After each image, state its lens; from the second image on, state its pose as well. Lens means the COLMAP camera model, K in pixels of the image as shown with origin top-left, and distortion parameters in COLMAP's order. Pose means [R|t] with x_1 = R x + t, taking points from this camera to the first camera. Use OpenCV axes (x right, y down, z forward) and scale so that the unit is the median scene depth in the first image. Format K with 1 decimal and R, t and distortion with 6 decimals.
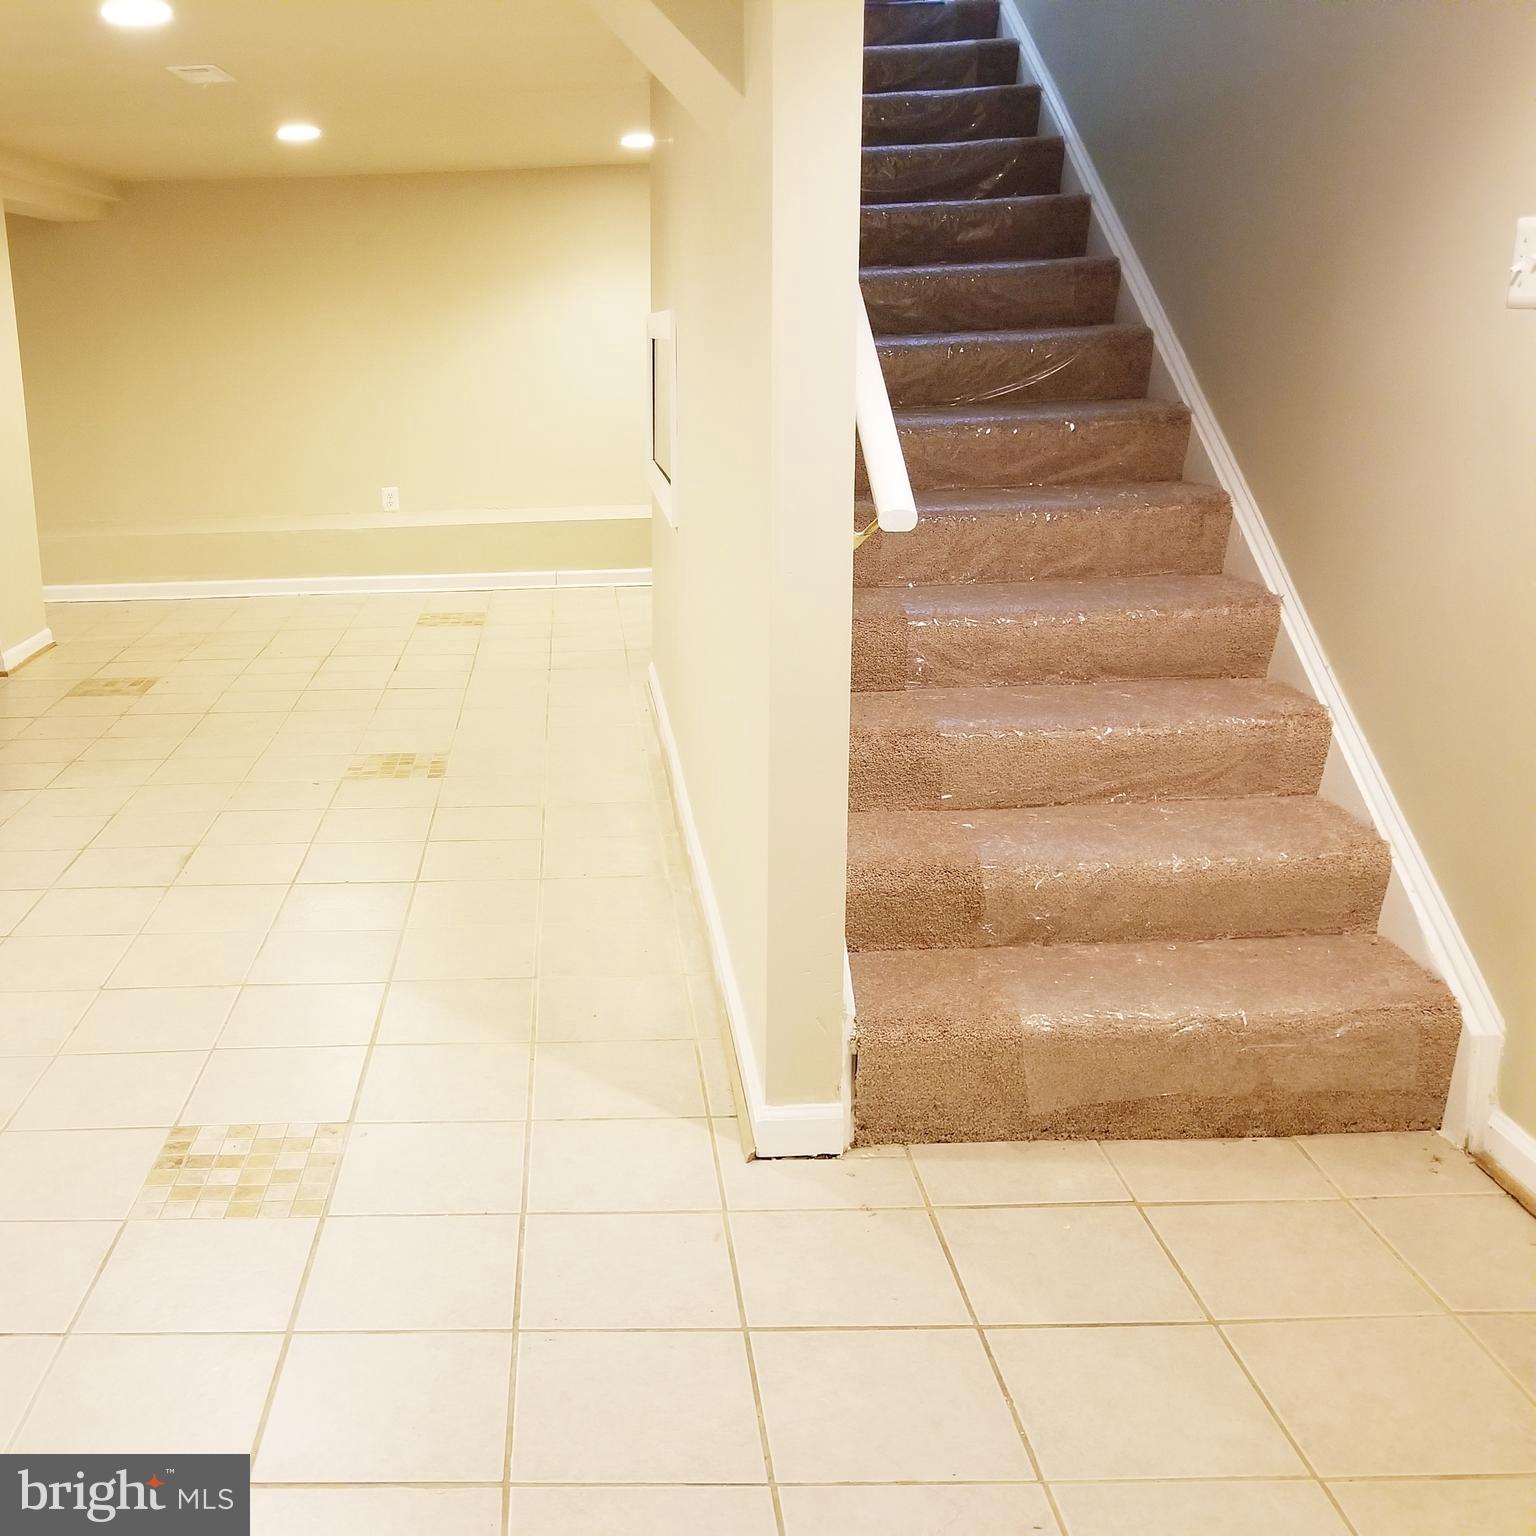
lens RADIAL K [[1615.8, 0, 525.1], [0, 1615.8, 739.9], [0, 0, 1]] dist [-0.049291, 0.000000]
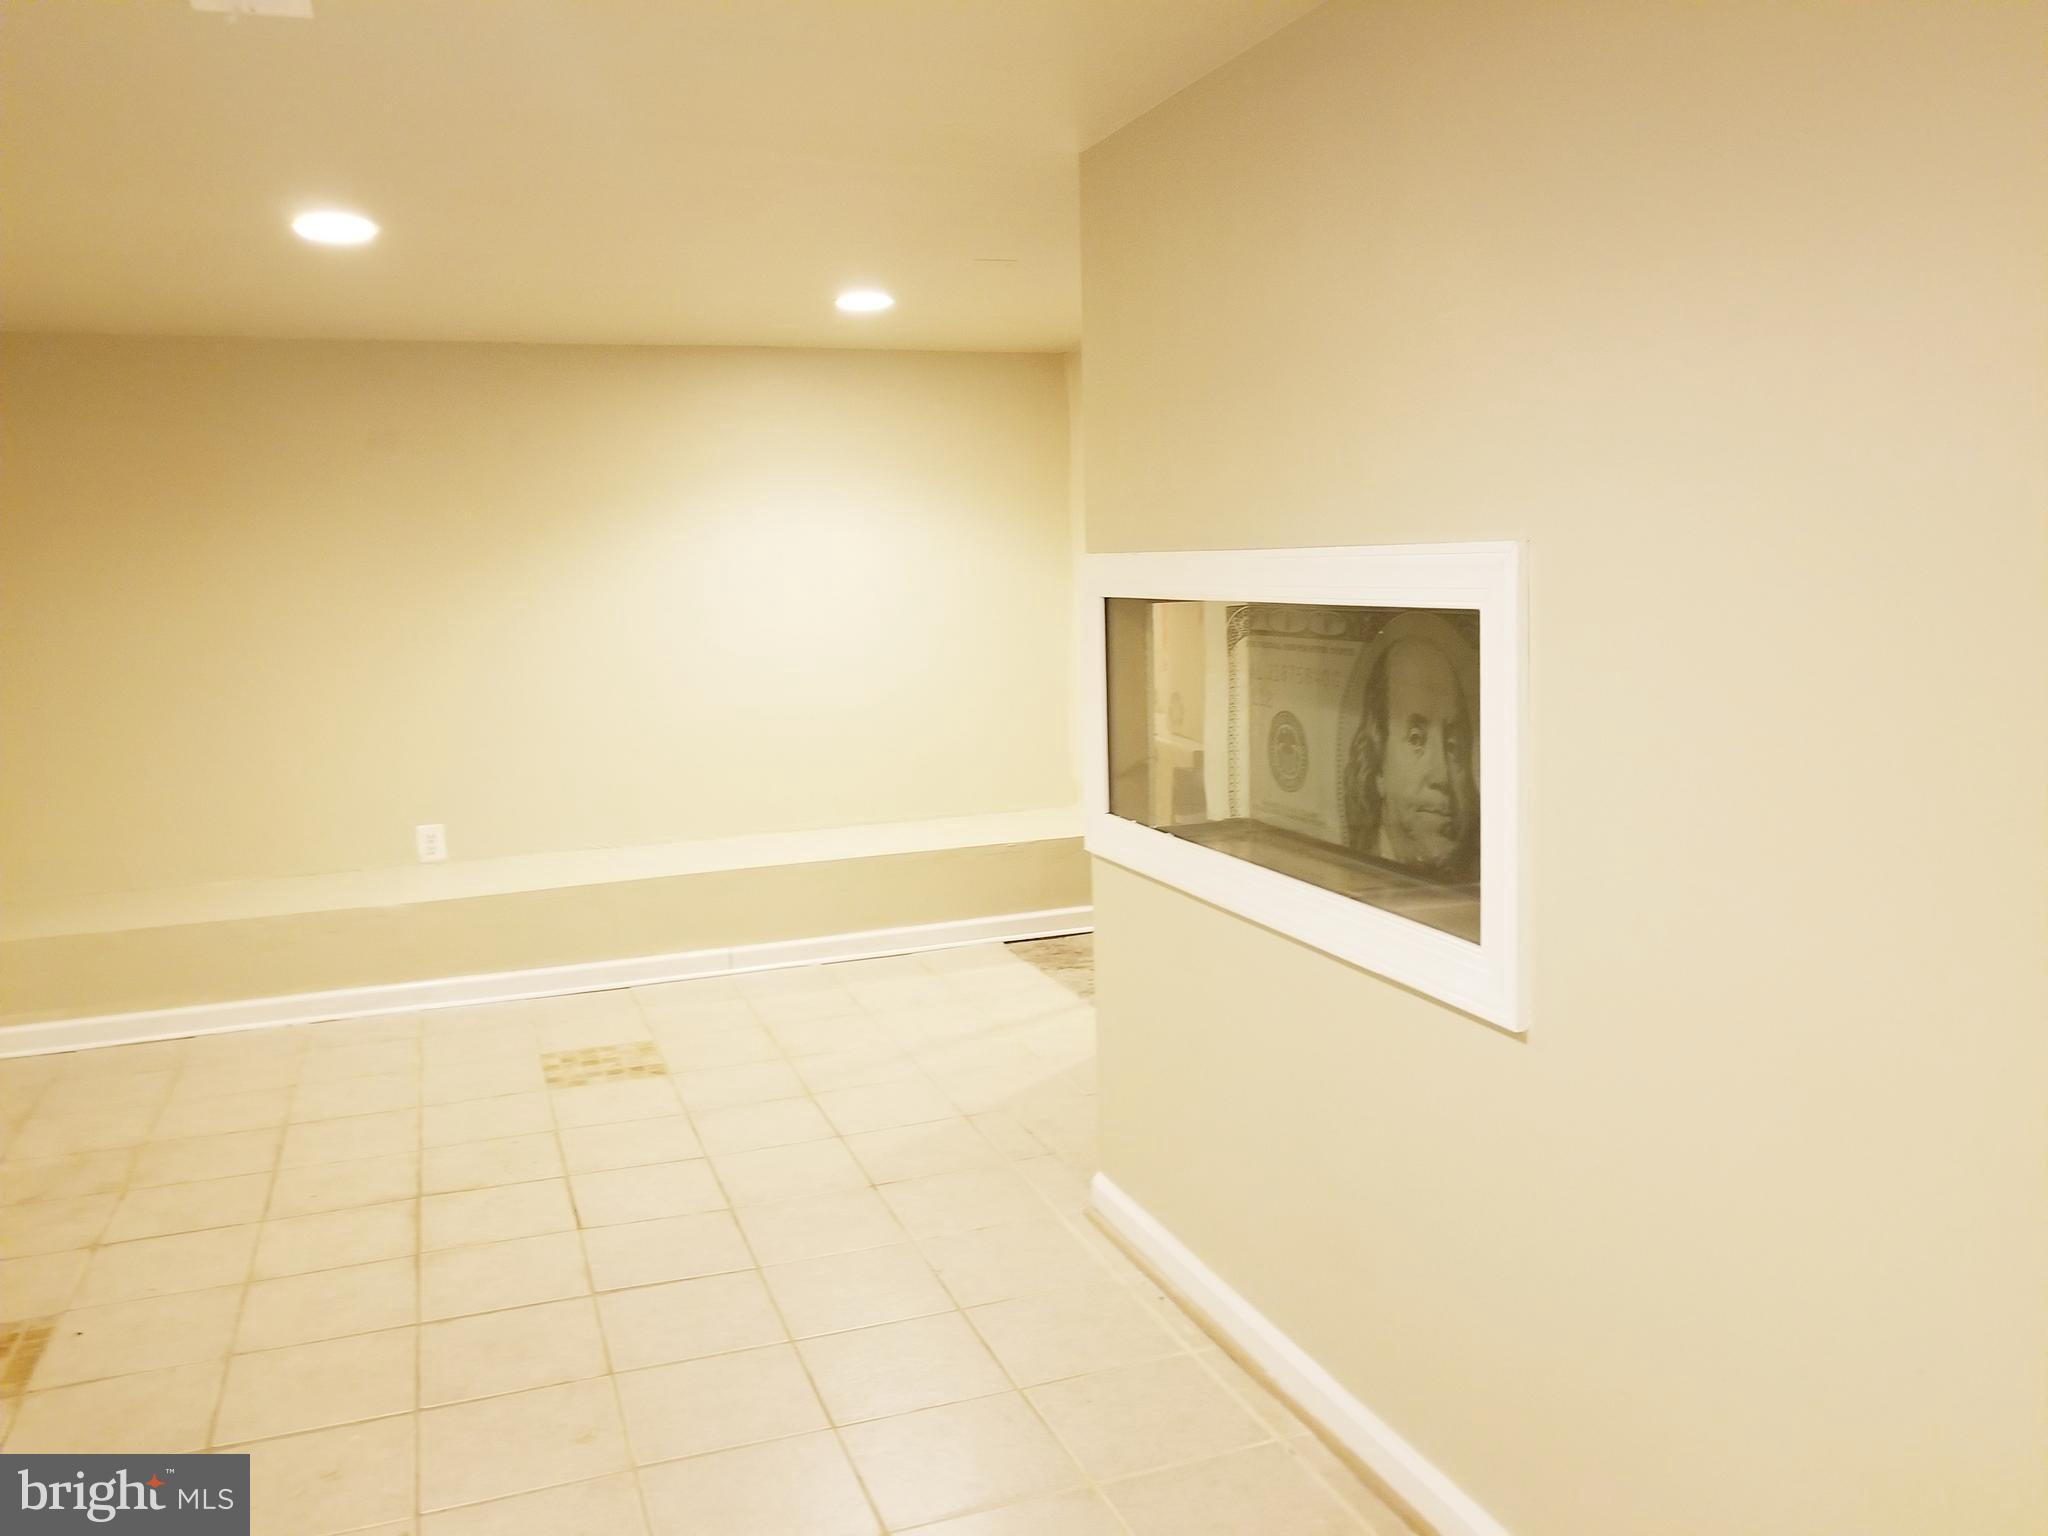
lens RADIAL K [[1624.7, 0, 1021.2], [0, 1624.7, 664.5], [0, 0, 1]] dist [0.011664, -0.025418]
pose [[0.929705, -0.025939, 0.367390, -0.174095], [0.095382, 0.980442, -0.172149, -0.149575], [-0.355739, 0.195090, 0.913997, 0.564461]]
